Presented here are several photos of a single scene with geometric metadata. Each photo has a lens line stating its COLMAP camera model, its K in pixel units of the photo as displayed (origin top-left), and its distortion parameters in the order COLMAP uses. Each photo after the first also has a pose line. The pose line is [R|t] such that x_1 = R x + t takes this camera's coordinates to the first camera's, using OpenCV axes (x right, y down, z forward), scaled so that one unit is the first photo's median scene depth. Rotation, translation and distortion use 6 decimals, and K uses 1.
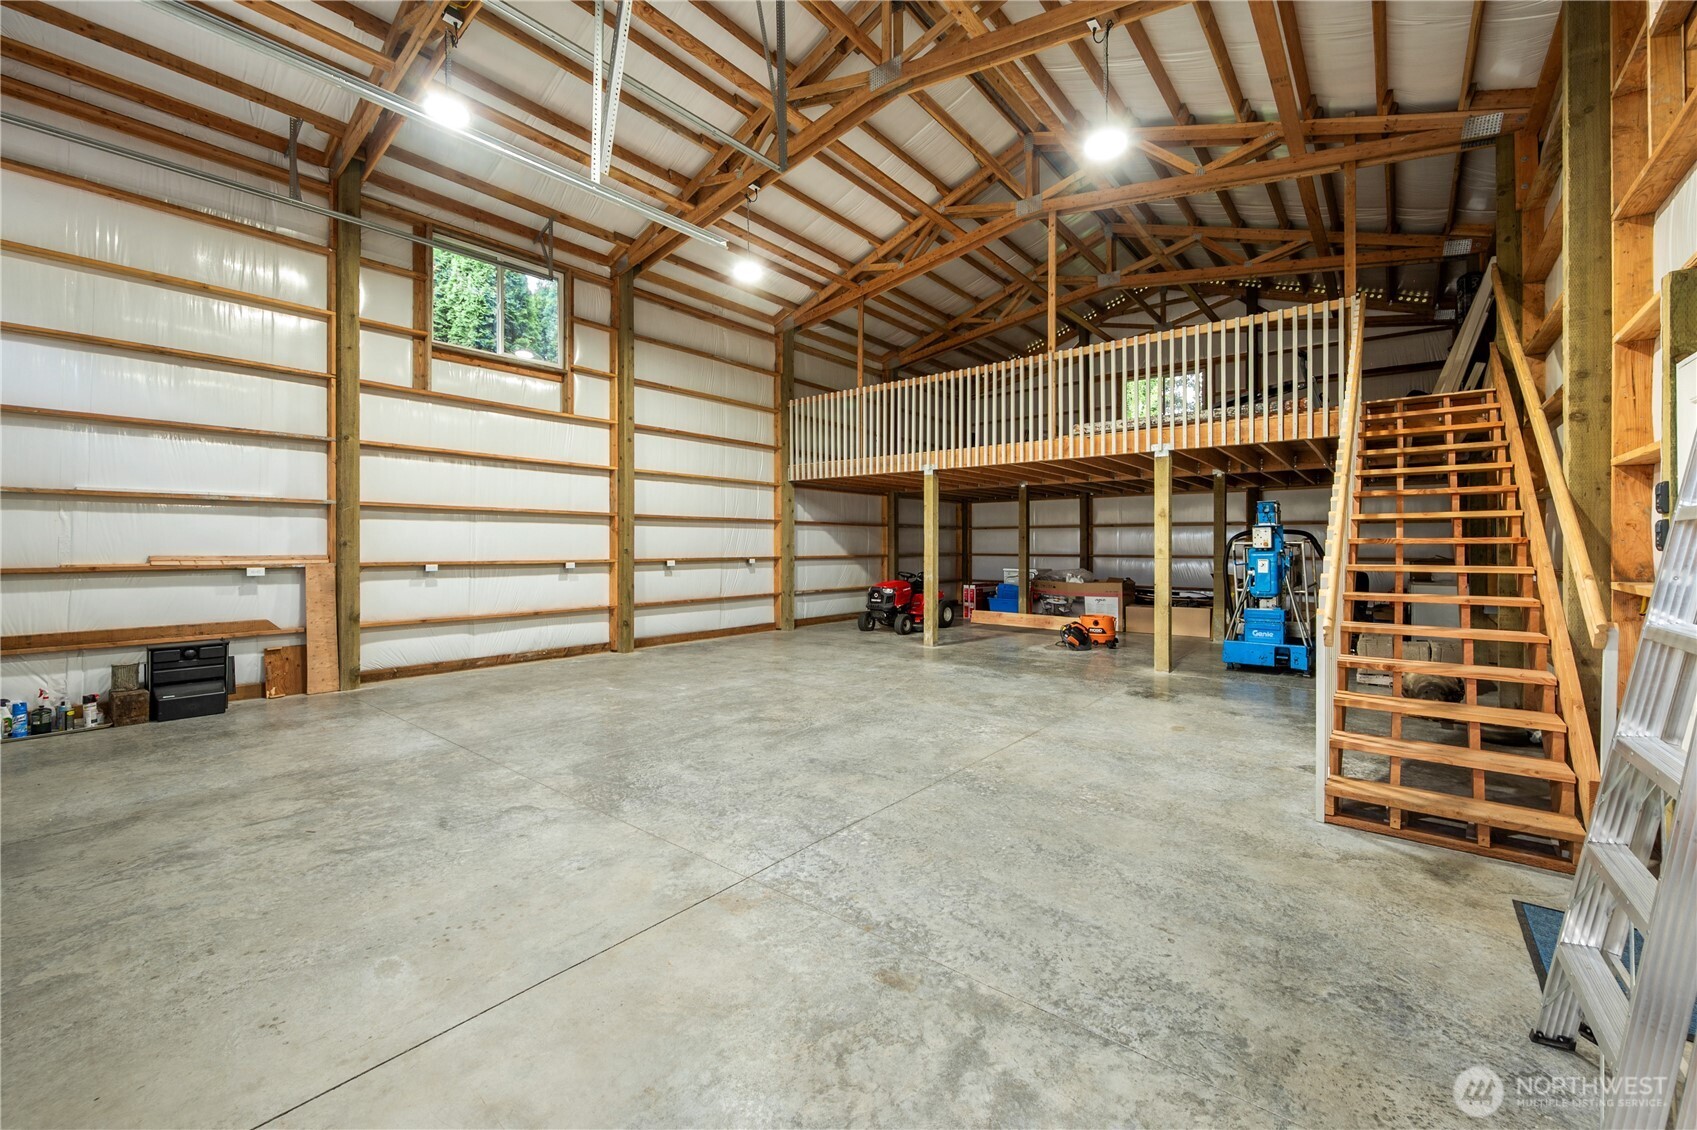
lens RADIAL K [[682.7, 0, 847.0], [0, 682.7, 551.7], [0, 0, 1]] dist [-0.000097, 0.000055]
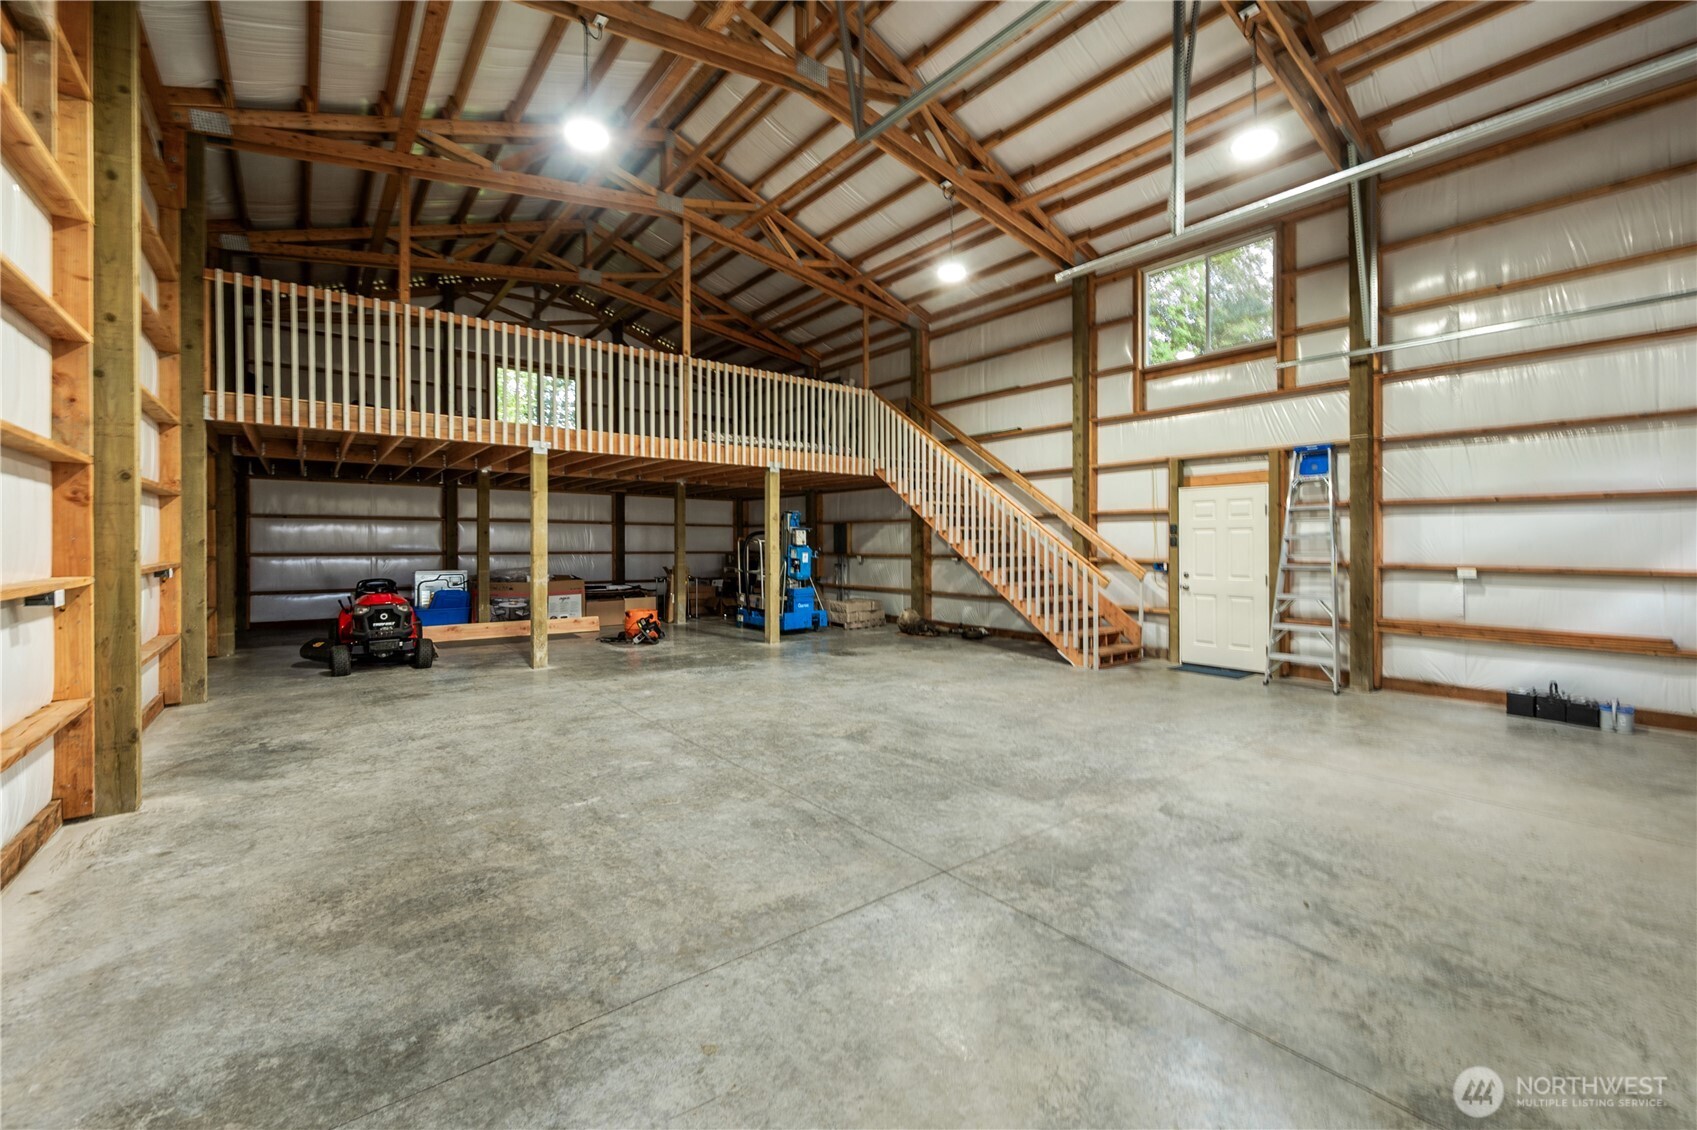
lens RADIAL K [[682.7, 0, 849.9], [0, 682.7, 555.3], [0, 0, 1]] dist [-0.000097, 0.000055]
pose [[0.210037, -0.012206, 0.977617, -1.264313], [0.001694, 0.999925, 0.012120, -0.005477], [-0.977692, -0.000889, 0.210042, 1.024813]]
